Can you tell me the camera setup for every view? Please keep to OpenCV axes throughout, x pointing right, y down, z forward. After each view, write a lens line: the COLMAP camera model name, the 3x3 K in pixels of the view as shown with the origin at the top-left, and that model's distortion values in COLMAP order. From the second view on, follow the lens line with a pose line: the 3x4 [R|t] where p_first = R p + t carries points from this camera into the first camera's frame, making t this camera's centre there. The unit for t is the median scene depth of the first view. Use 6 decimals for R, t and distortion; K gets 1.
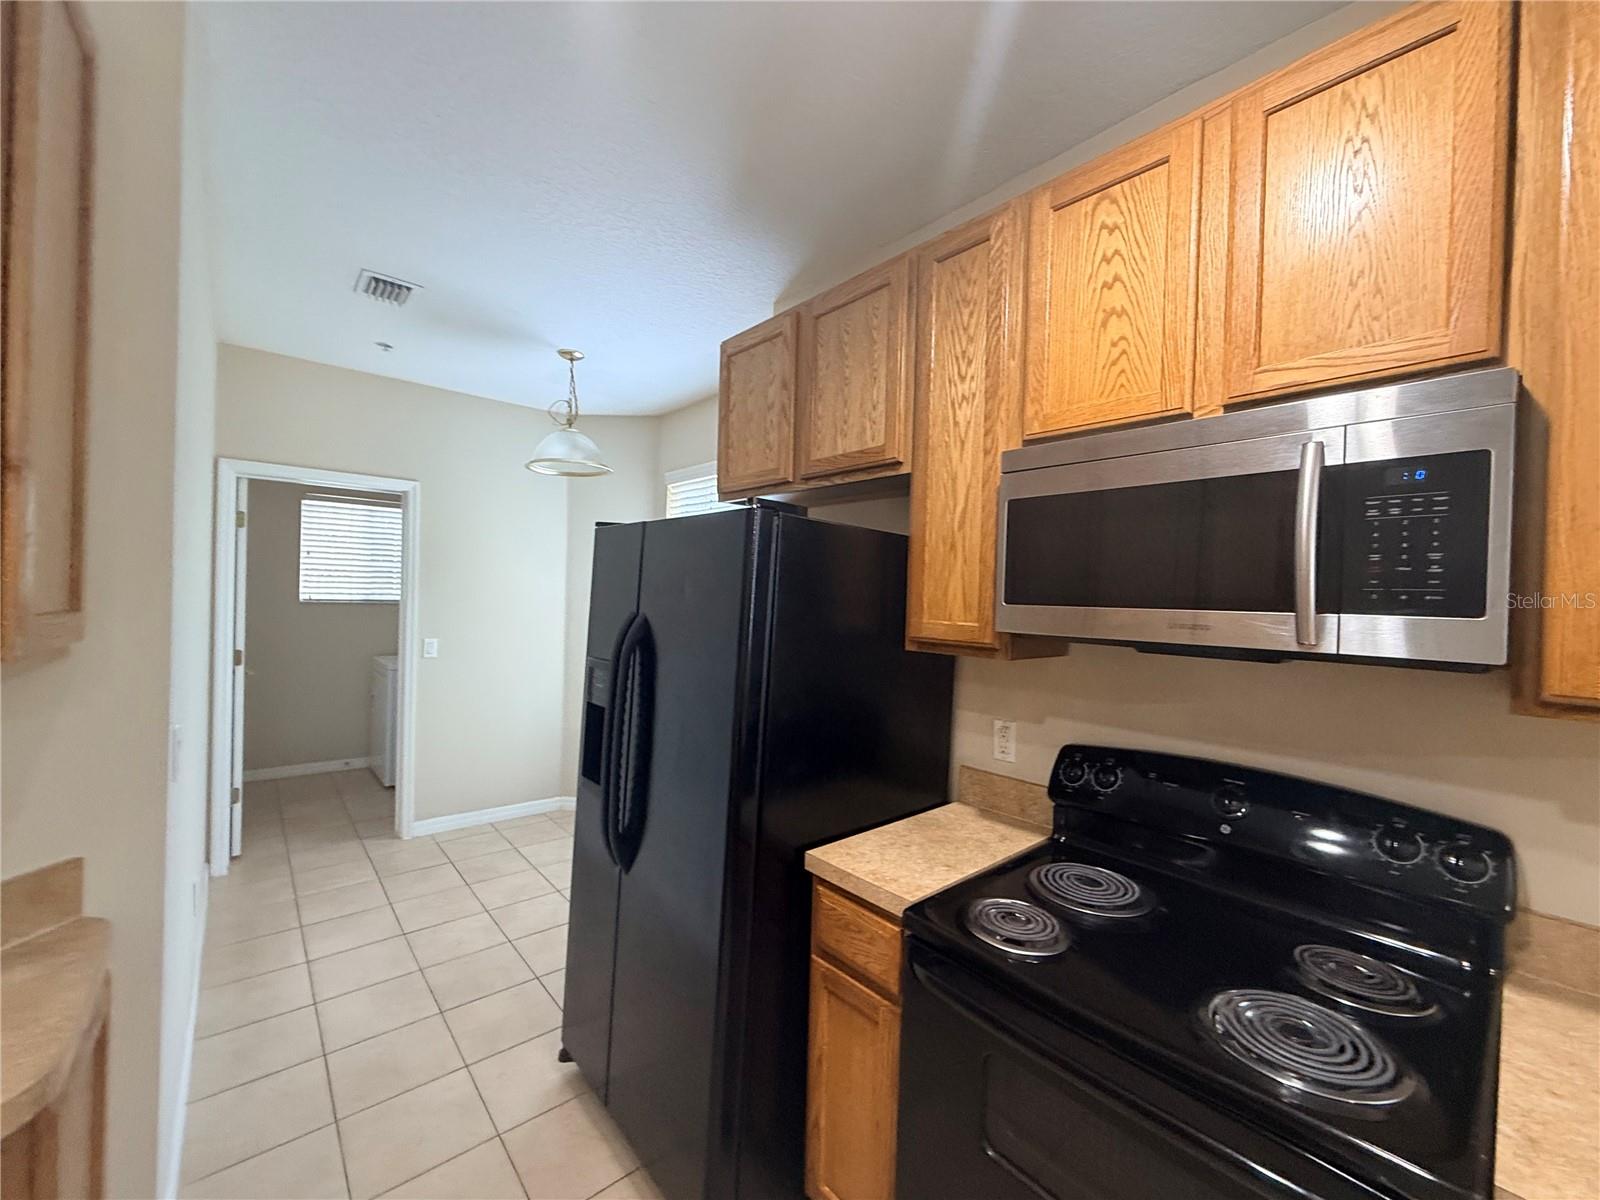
lens RADIAL K [[637.6, 0, 799.2], [0, 637.6, 597.4], [0, 0, 1]] dist [0.000731, 0.000635]
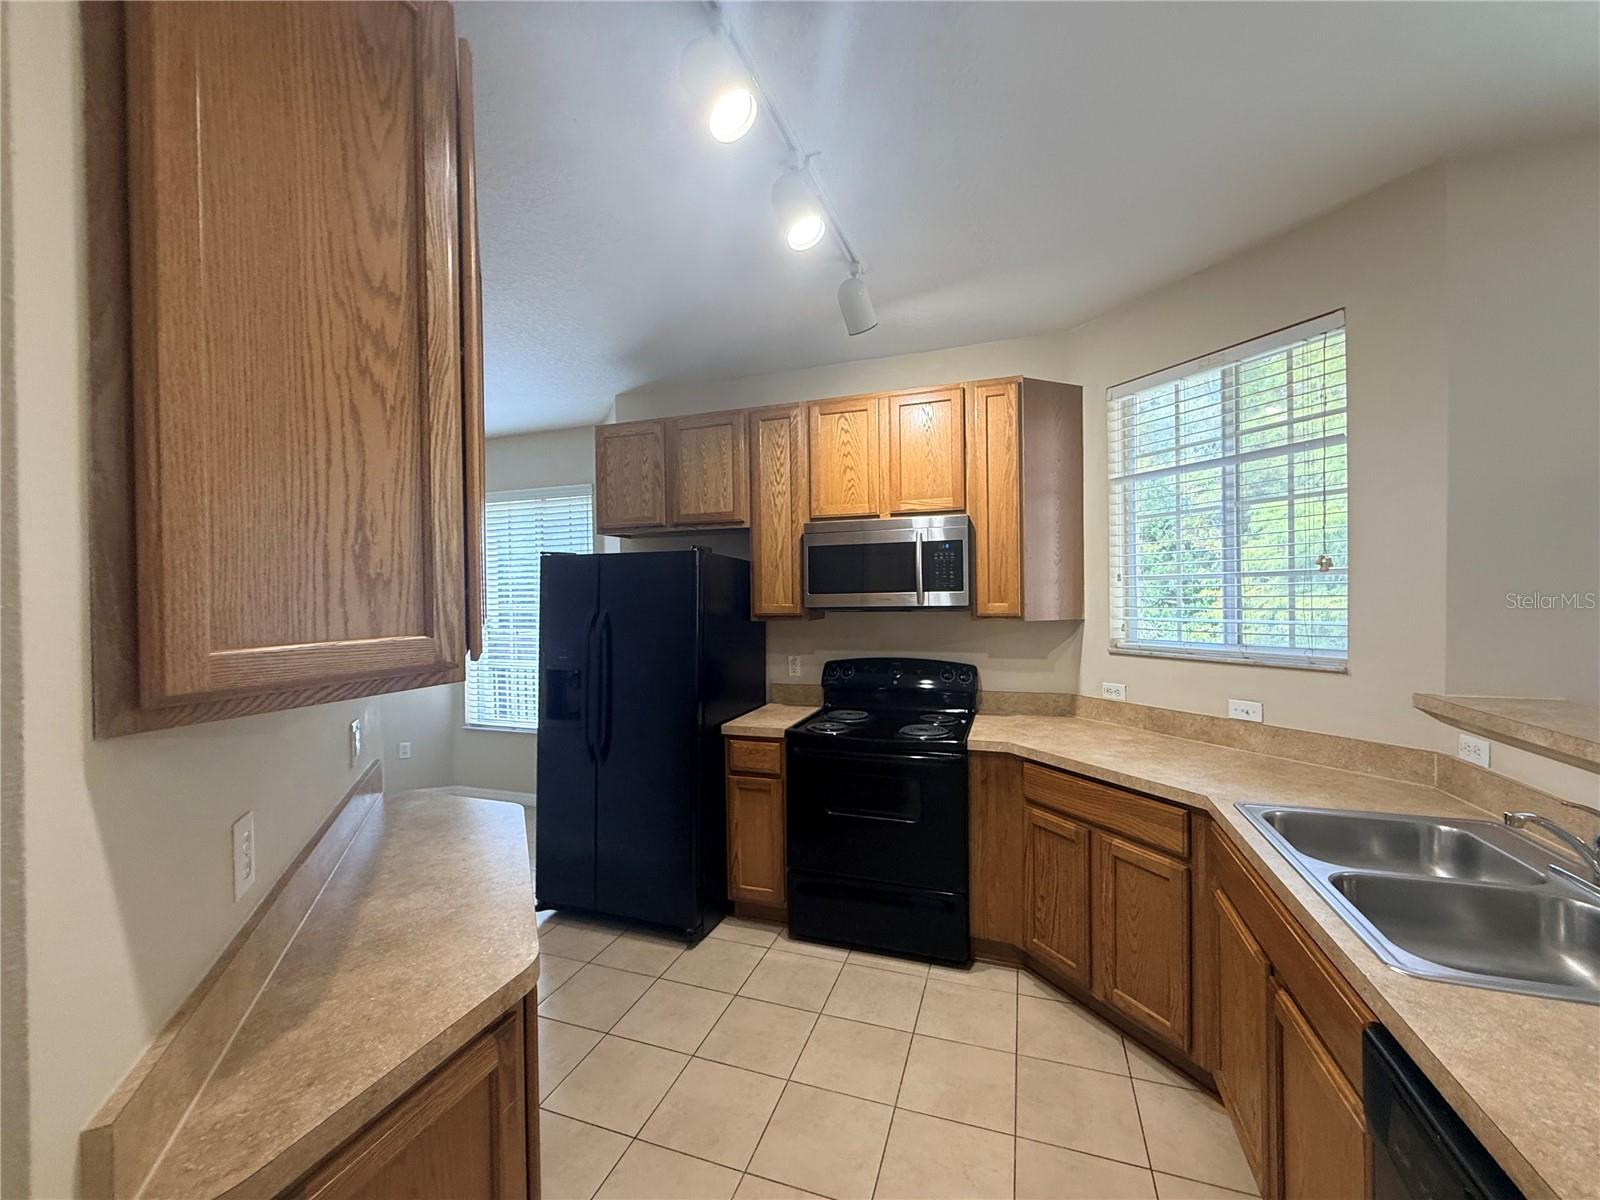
lens RADIAL K [[637.6, 0, 801.6], [0, 637.6, 598.4], [0, 0, 1]] dist [0.000731, 0.000635]
pose [[0.868582, -0.045970, 0.493408, -0.728649], [0.041554, 0.998938, 0.019918, -0.018473], [-0.493799, 0.003202, 0.869570, -0.829143]]
